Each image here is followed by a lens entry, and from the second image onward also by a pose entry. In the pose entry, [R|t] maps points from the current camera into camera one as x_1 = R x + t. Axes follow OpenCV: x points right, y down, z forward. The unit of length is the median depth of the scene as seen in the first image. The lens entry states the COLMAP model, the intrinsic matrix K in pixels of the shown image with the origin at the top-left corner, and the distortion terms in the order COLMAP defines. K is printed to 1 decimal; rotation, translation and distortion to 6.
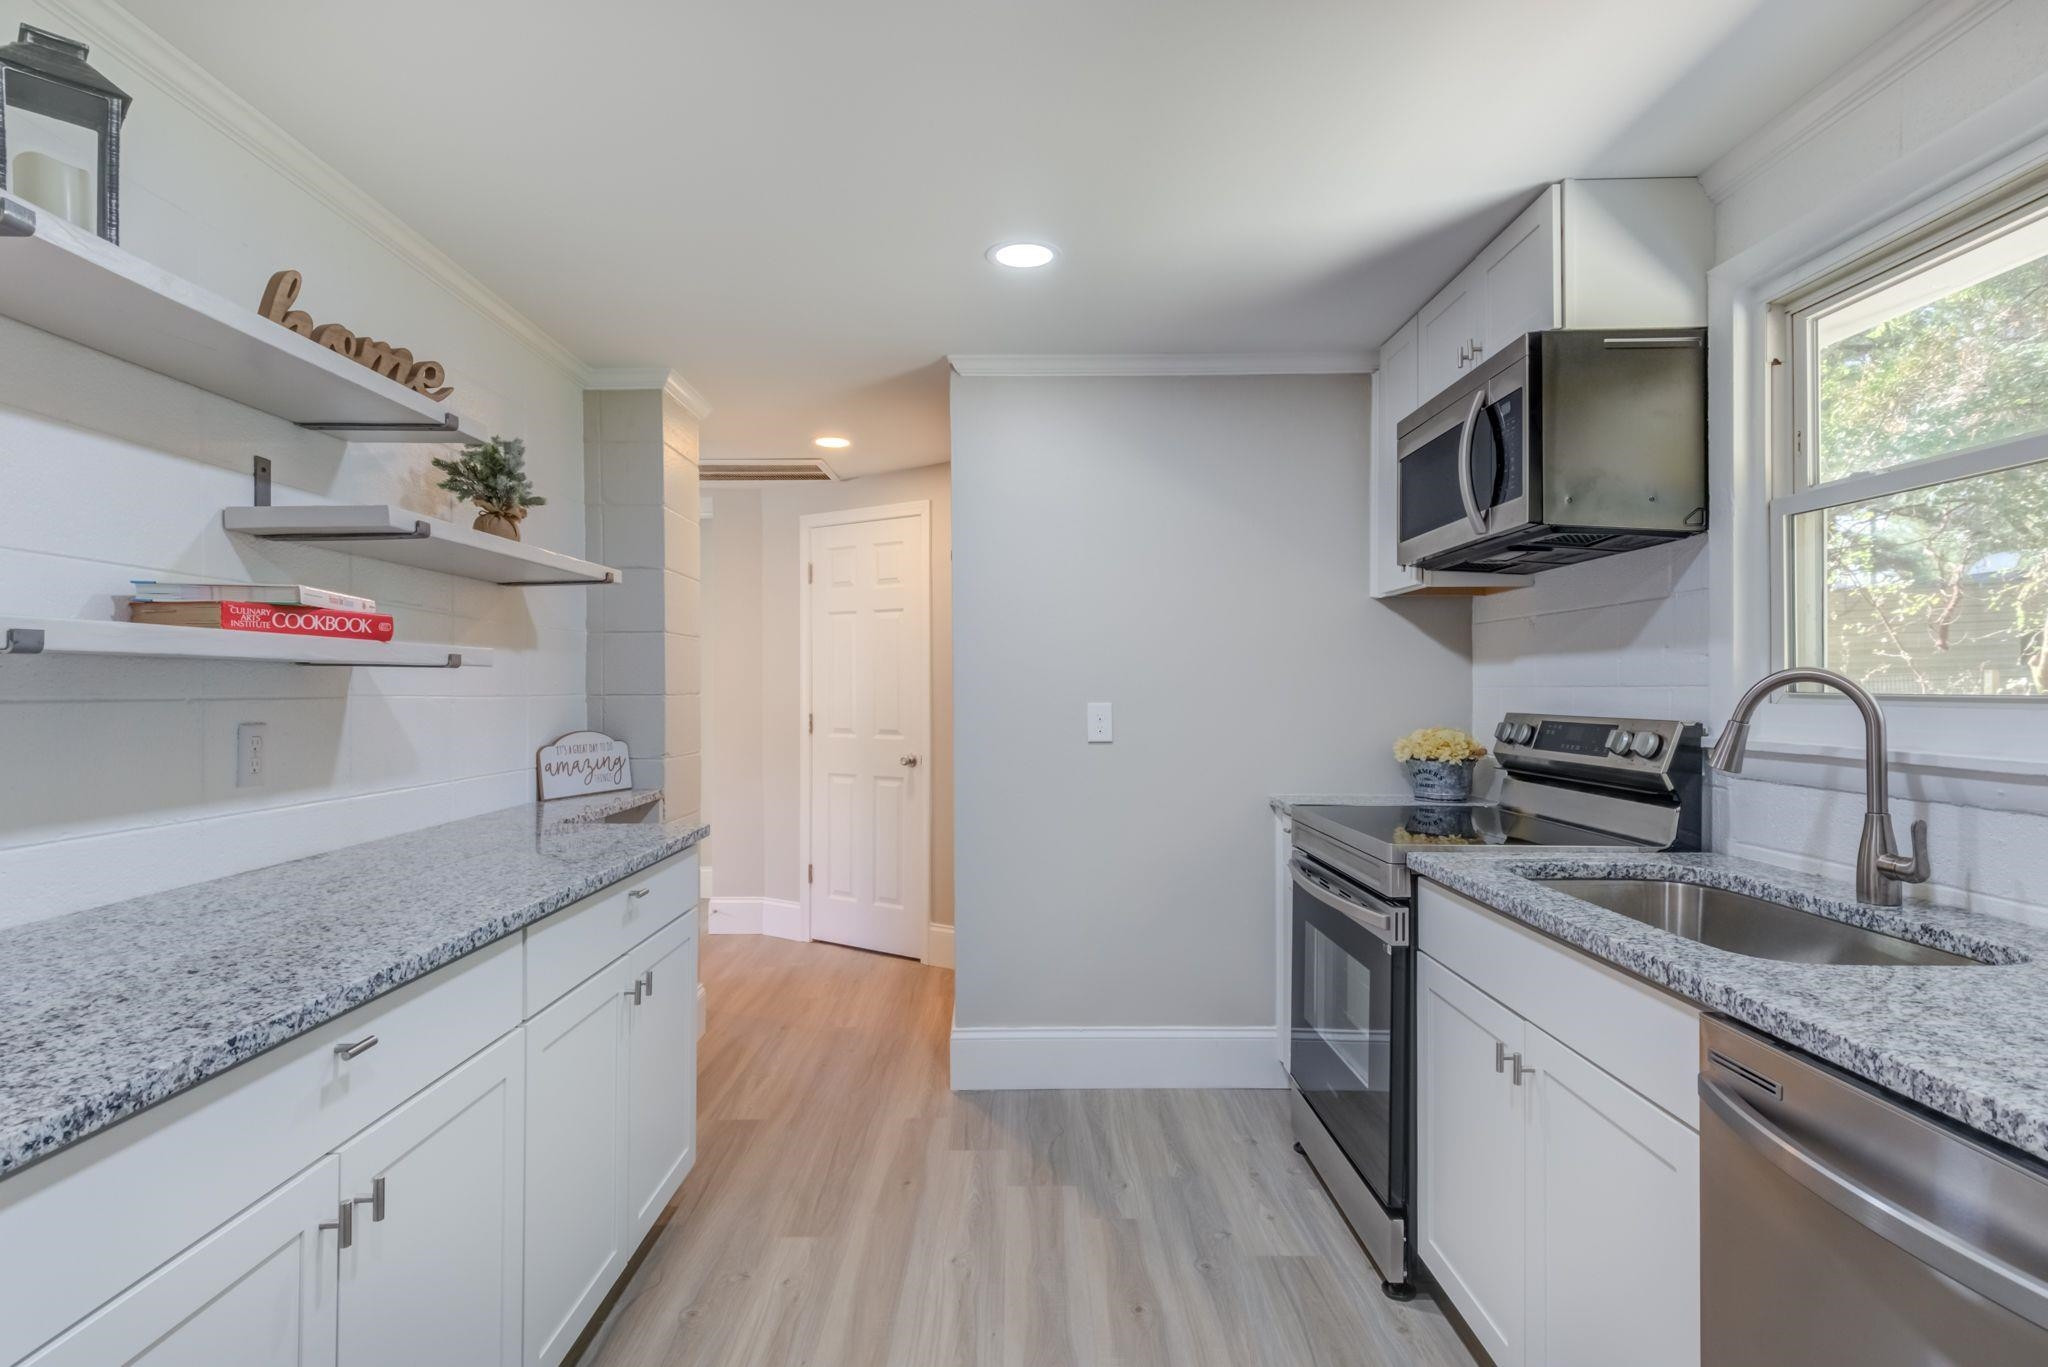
lens RADIAL K [[1100.5, 0, 1024.0], [0, 1100.5, 683.5], [0, 0, 1]] dist [0.024505, -0.001068]
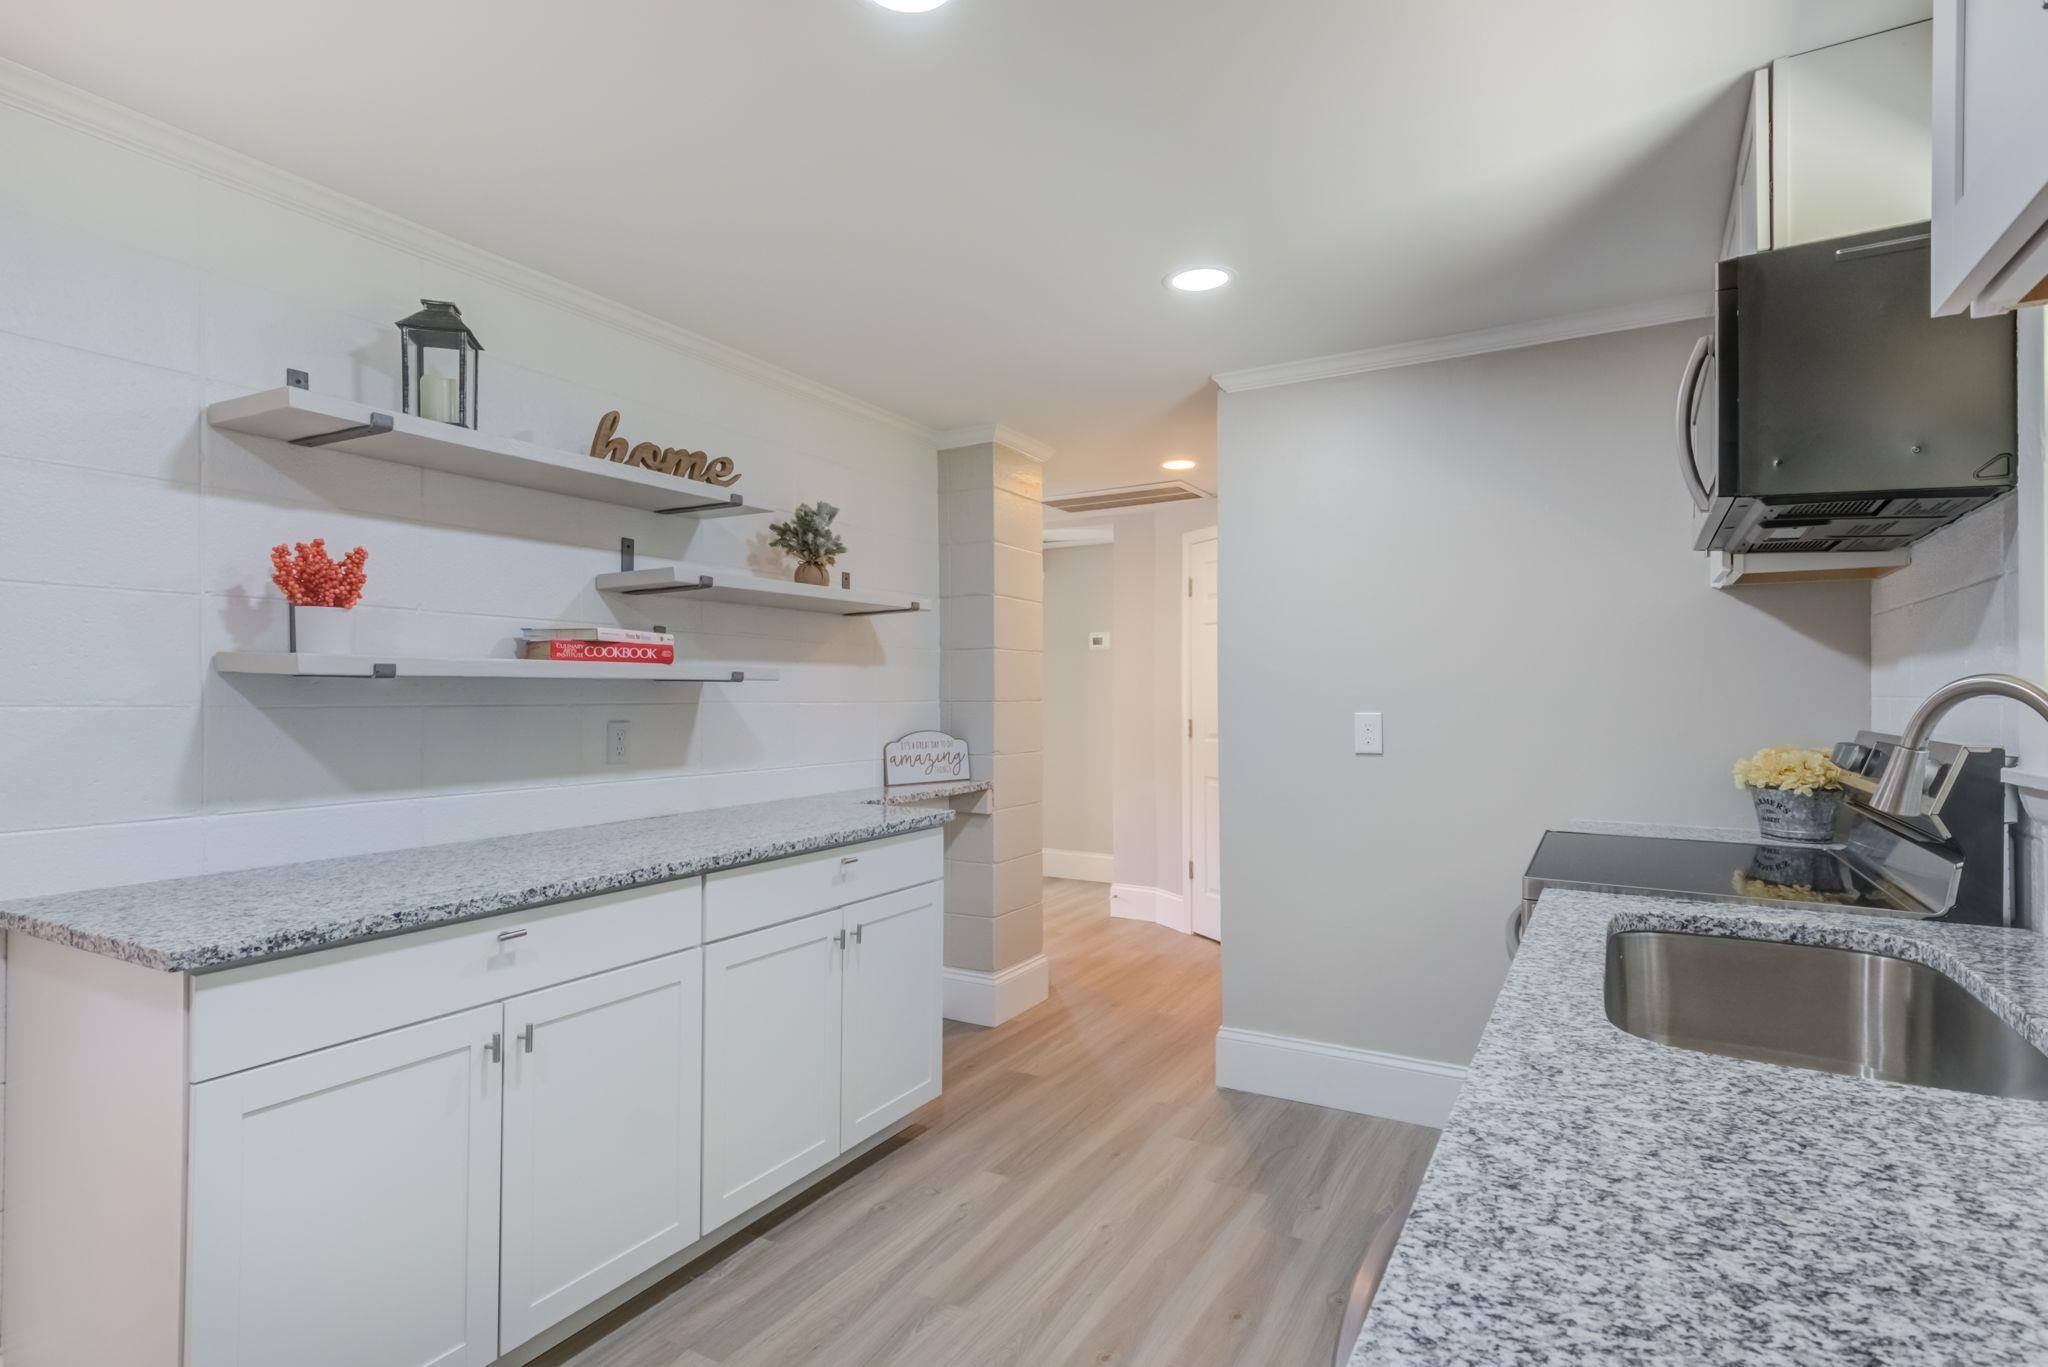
lens RADIAL K [[1061.7, 0, 980.2], [0, 1061.7, 687.1], [0, 0, 1]] dist [0.034689, -0.018214]
pose [[0.855030, -0.002506, -0.518573, 0.406489], [0.001645, 0.999996, -0.002121, -0.004610], [0.518576, 0.000960, 0.855031, 0.046706]]
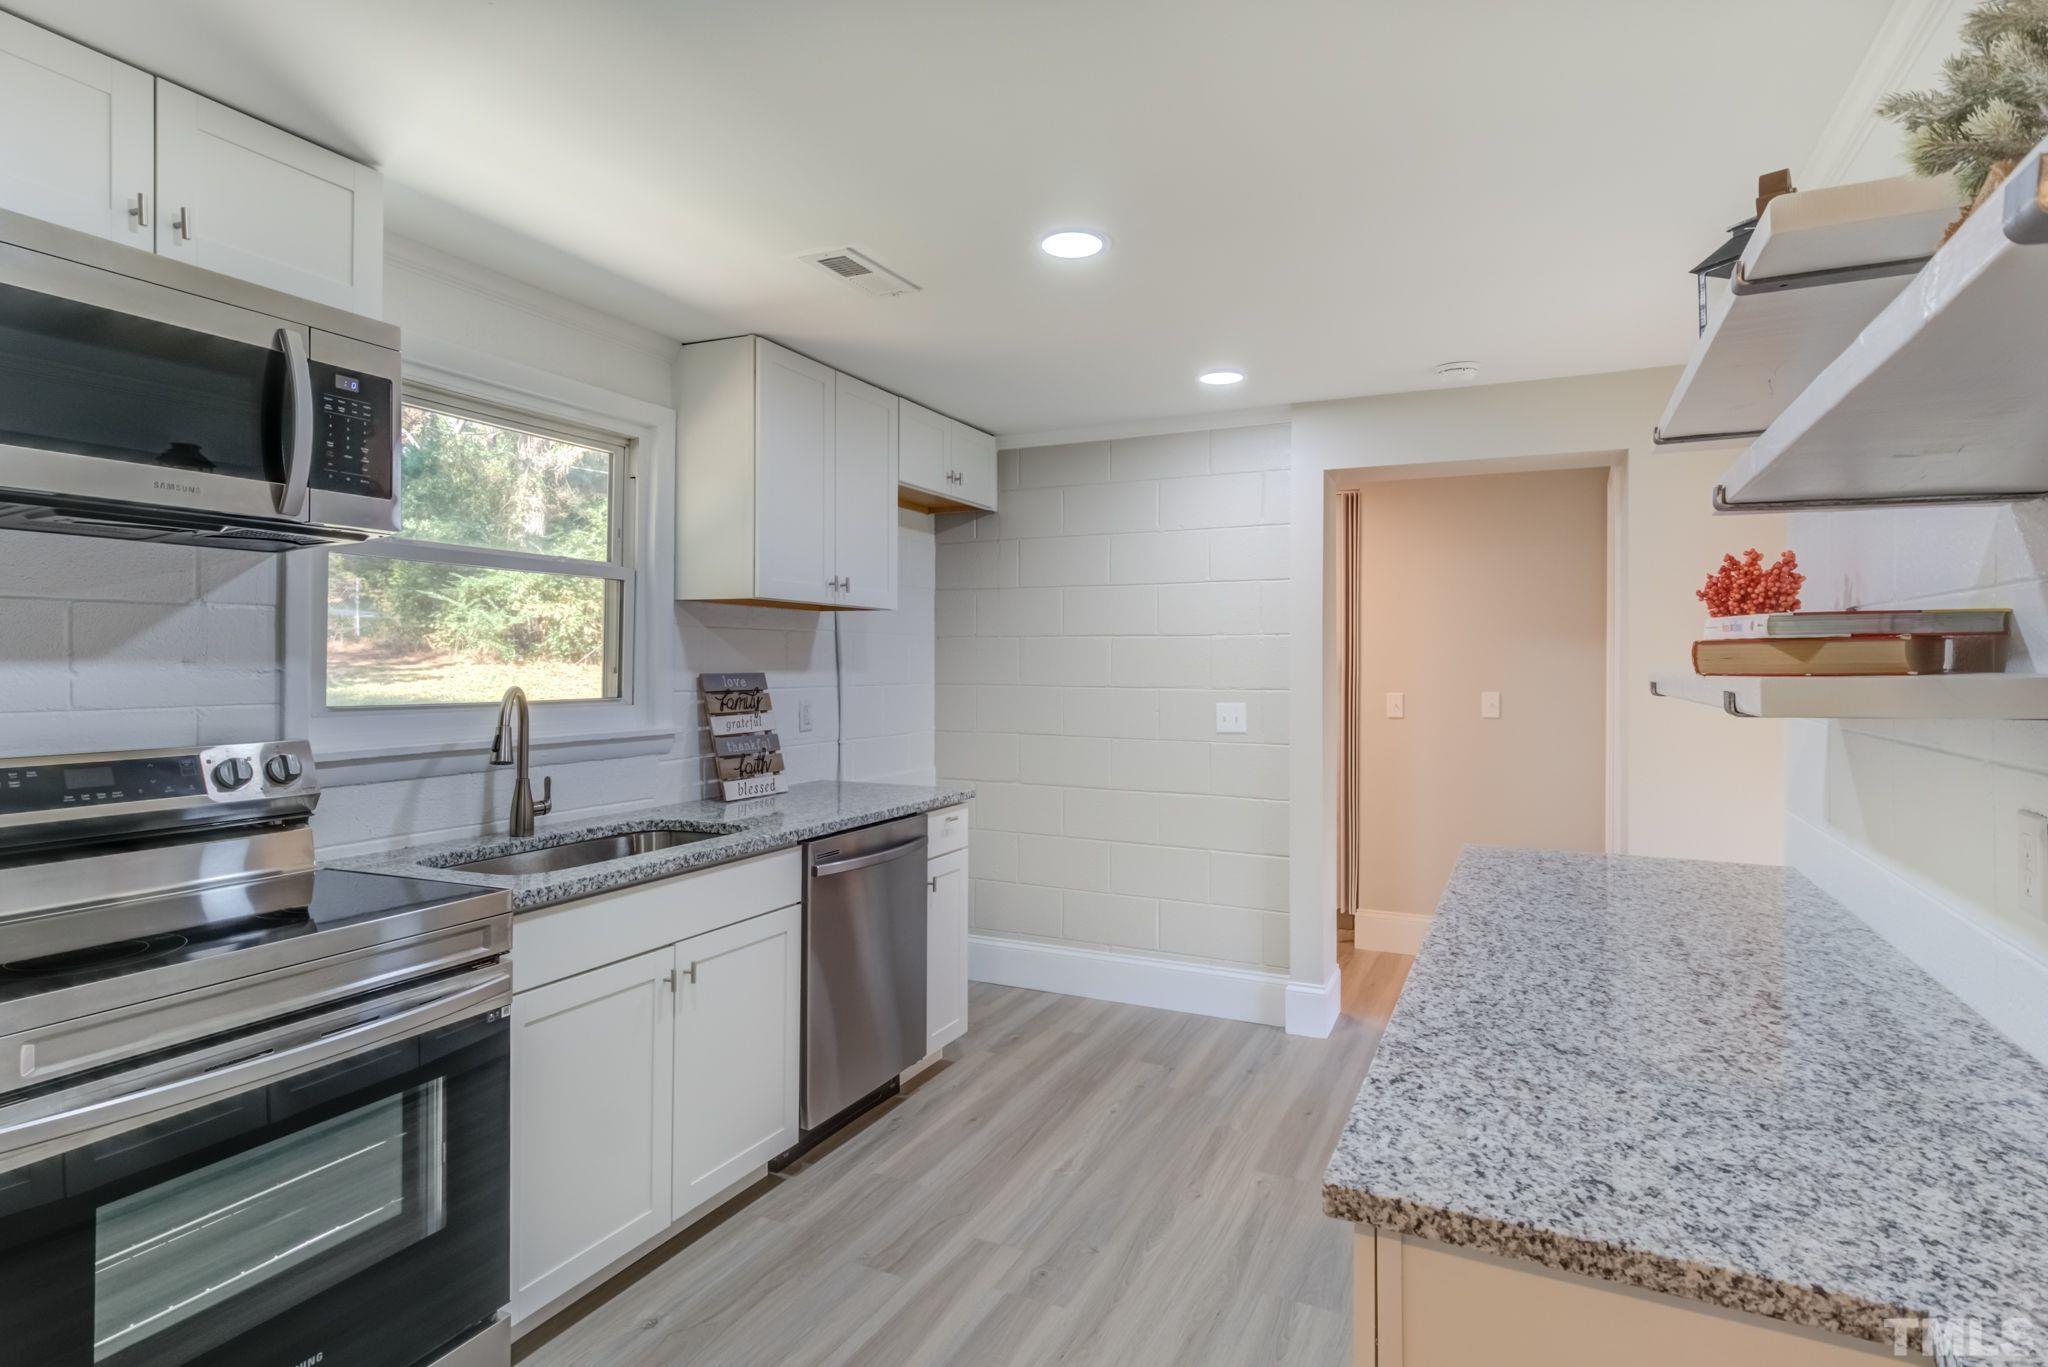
lens RADIAL K [[1100.5, 0, 1024.0], [0, 1100.5, 683.5], [0, 0, 1]] dist [0.024505, -0.001068]
pose [[-0.897367, -0.006587, 0.441236, -0.432926], [0.000516, 0.999872, 0.015977, -0.033883], [-0.441285, 0.014565, -0.897249, 1.608231]]
